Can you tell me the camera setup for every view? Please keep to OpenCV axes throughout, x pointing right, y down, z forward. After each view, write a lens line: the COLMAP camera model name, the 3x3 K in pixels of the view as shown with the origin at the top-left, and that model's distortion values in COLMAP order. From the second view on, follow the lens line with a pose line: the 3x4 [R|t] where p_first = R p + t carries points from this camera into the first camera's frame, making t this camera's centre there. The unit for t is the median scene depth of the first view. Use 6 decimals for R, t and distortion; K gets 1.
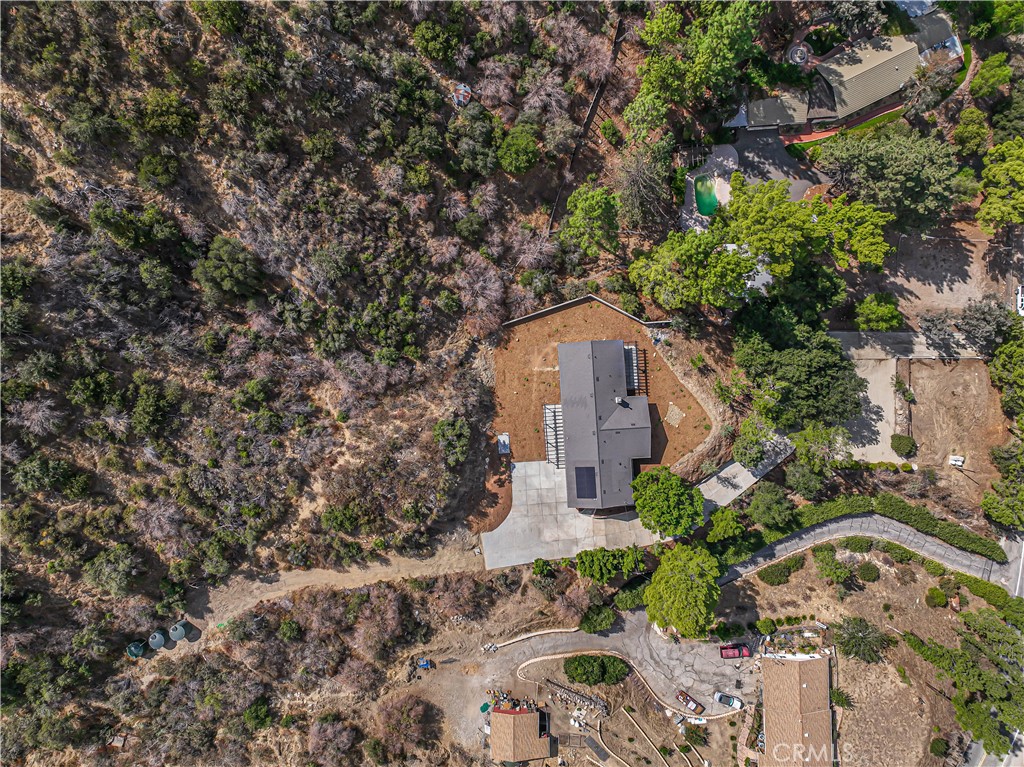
lens RADIAL K [[737.2, 0, 517.0], [0, 737.2, 384.7], [0, 0, 1]] dist [0.002141, 0.032931]
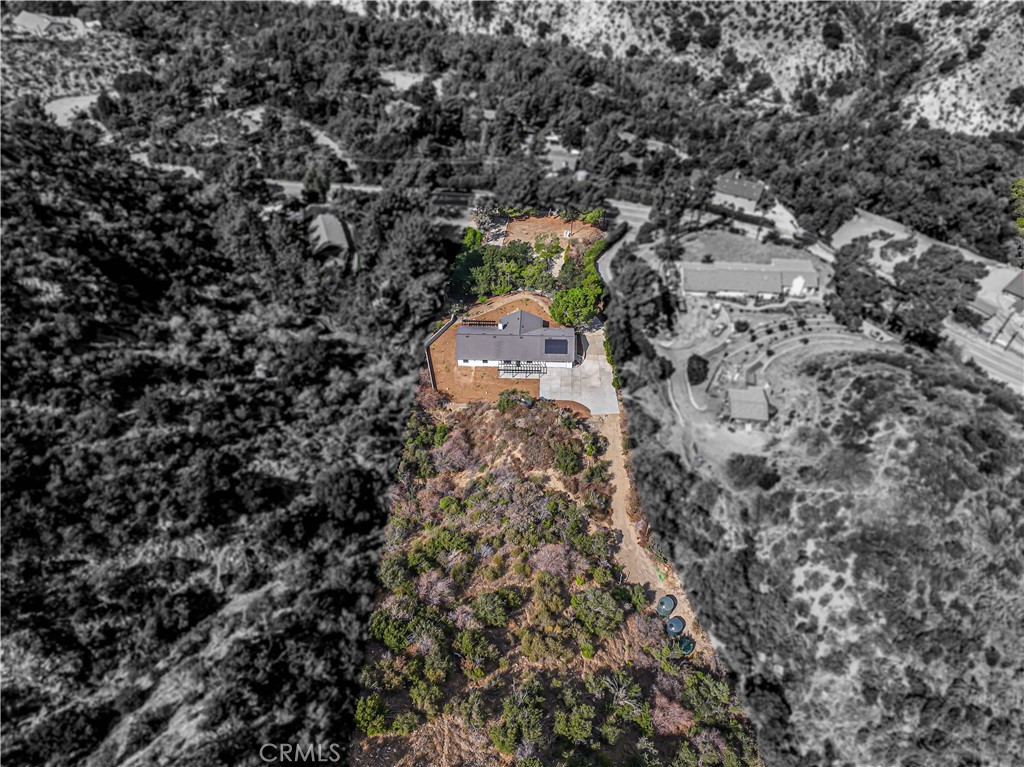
lens RADIAL K [[737.2, 0, 517.0], [0, 737.2, 384.7], [0, 0, 1]] dist [0.002141, 0.032931]
pose [[0.110536, -0.729541, 0.674946, -0.879961], [0.993744, 0.070223, -0.086842, 0.178909], [0.015958, 0.680323, 0.732739, 0.022117]]
